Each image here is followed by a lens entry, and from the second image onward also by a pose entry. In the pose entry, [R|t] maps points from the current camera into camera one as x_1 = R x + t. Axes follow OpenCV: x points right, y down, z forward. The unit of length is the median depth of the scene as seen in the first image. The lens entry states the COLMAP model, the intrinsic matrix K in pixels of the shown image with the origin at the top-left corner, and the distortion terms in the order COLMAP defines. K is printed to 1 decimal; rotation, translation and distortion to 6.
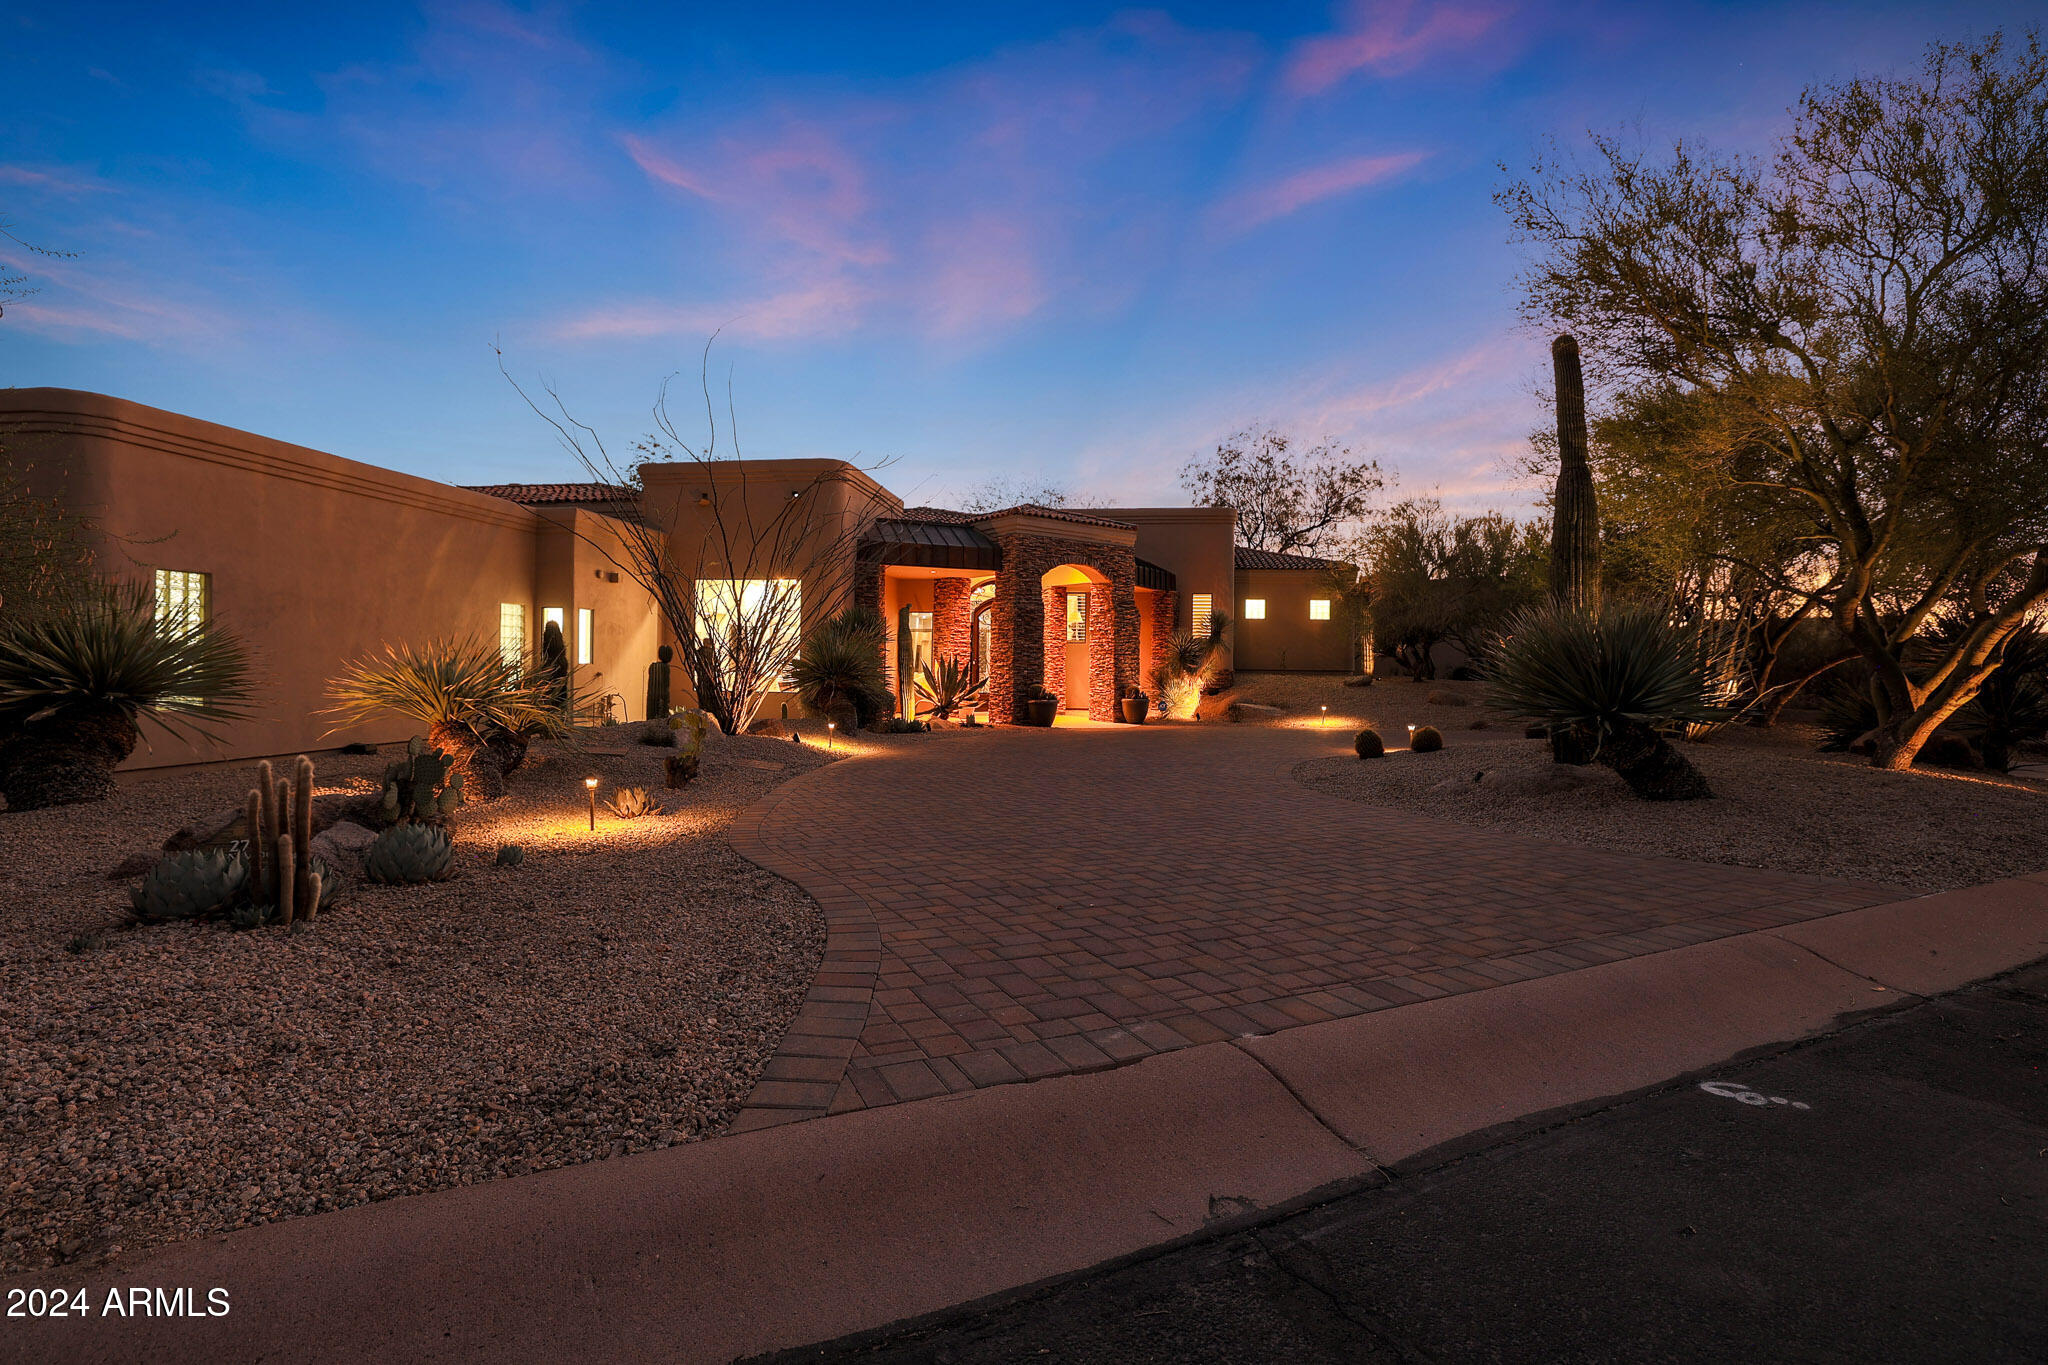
lens RADIAL K [[887.0, 0, 1017.4], [0, 887.0, 666.9], [0, 0, 1]] dist [-0.014113, 0.002767]
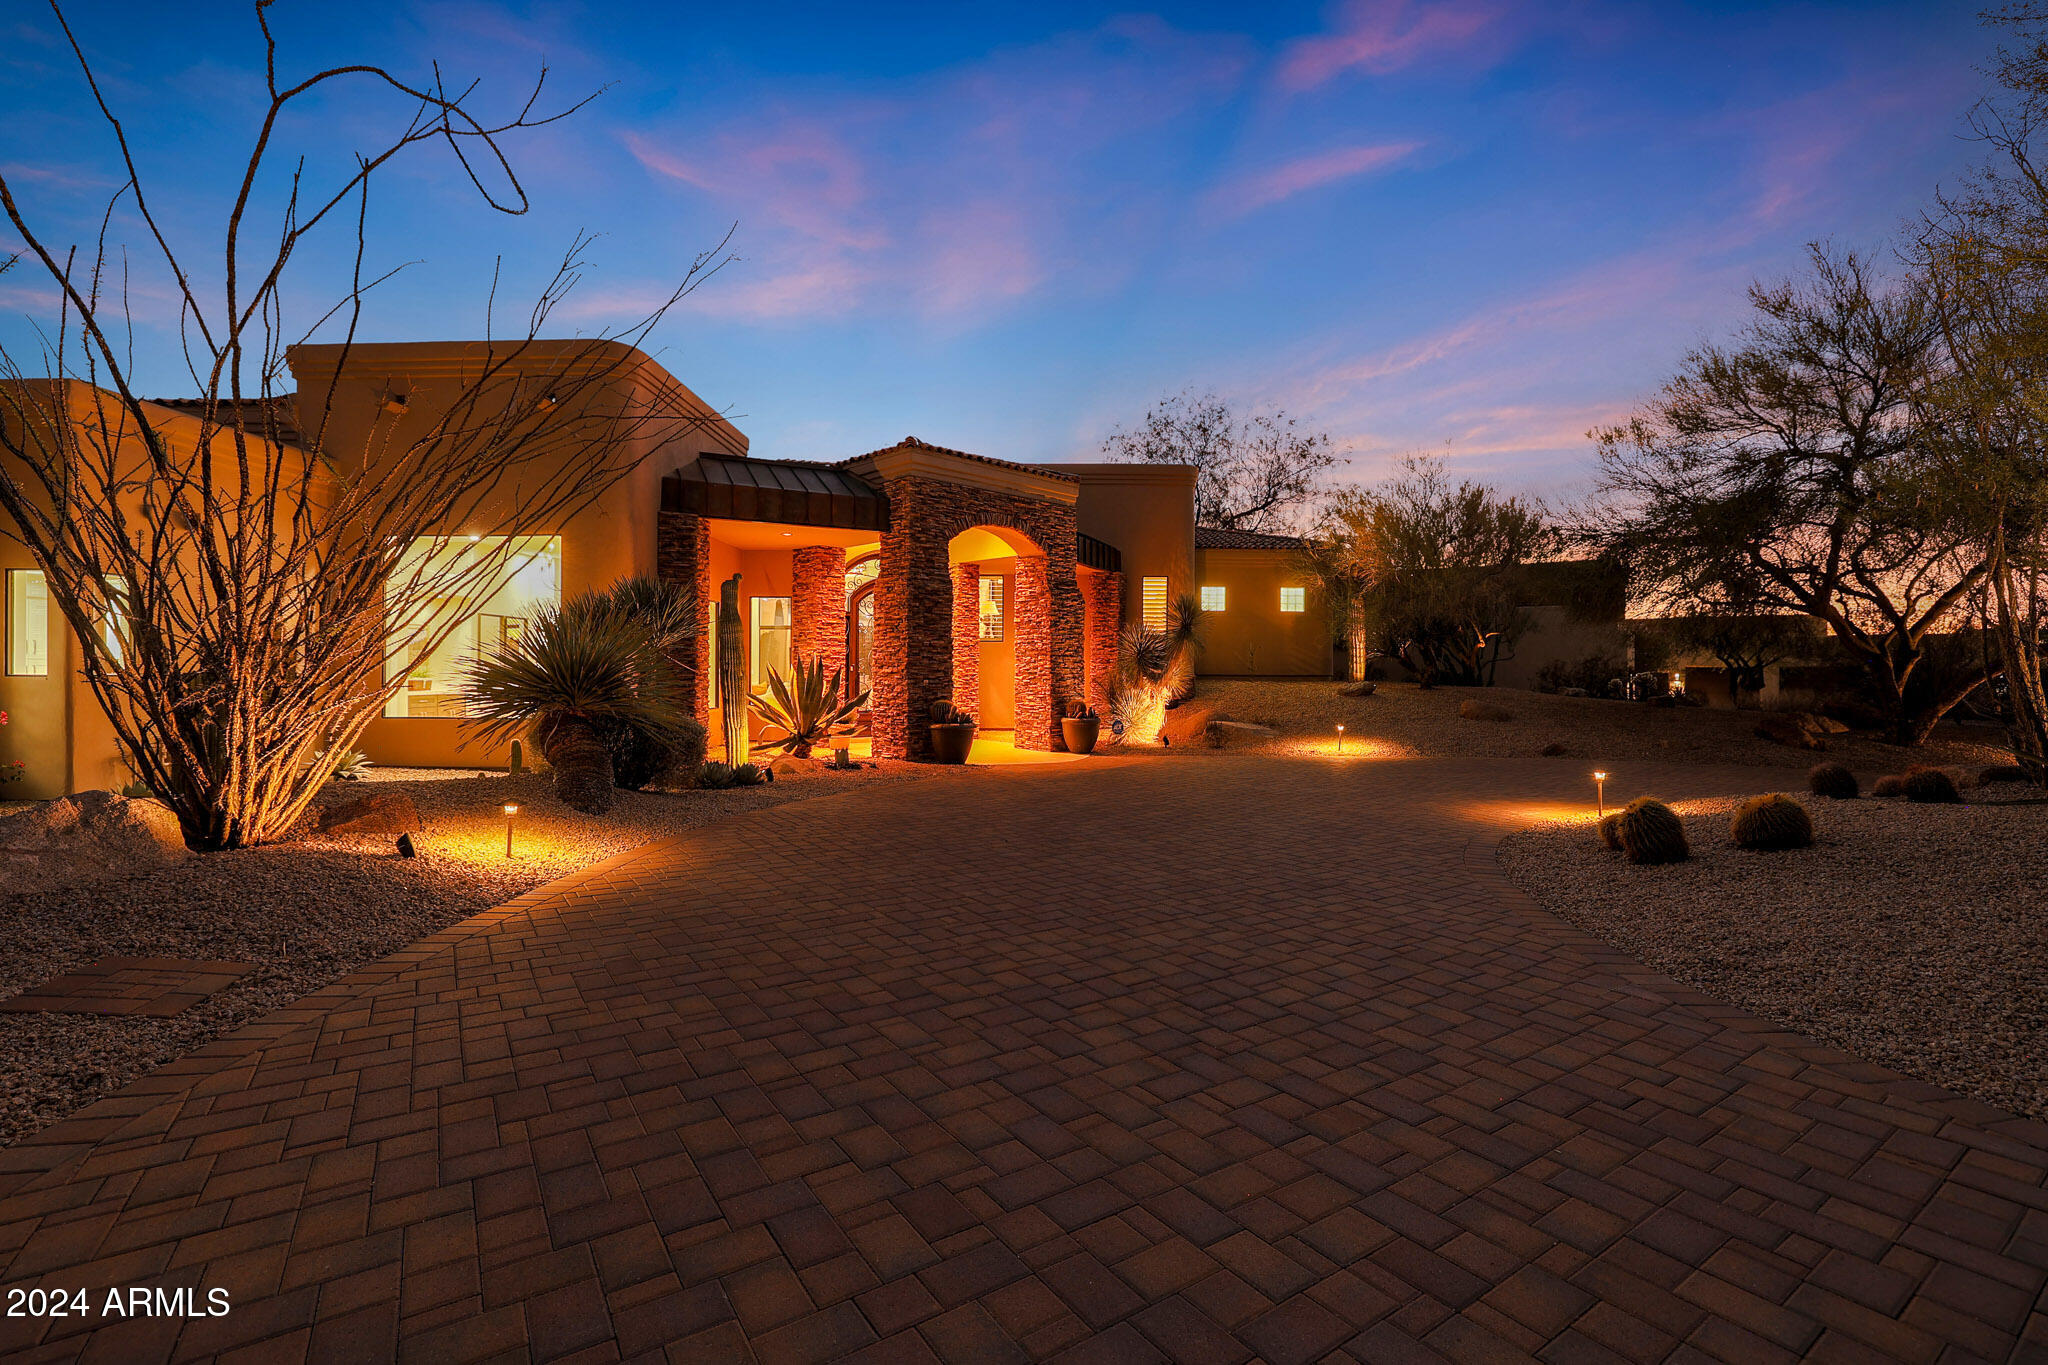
lens RADIAL K [[887.0, 0, 1015.7], [0, 887.0, 669.4], [0, 0, 1]] dist [-0.014113, 0.002767]
pose [[0.992820, -0.006879, 0.119418, -0.003336], [0.007427, 0.999964, -0.004142, -0.000154], [-0.119385, 0.004999, 0.992835, 0.297913]]
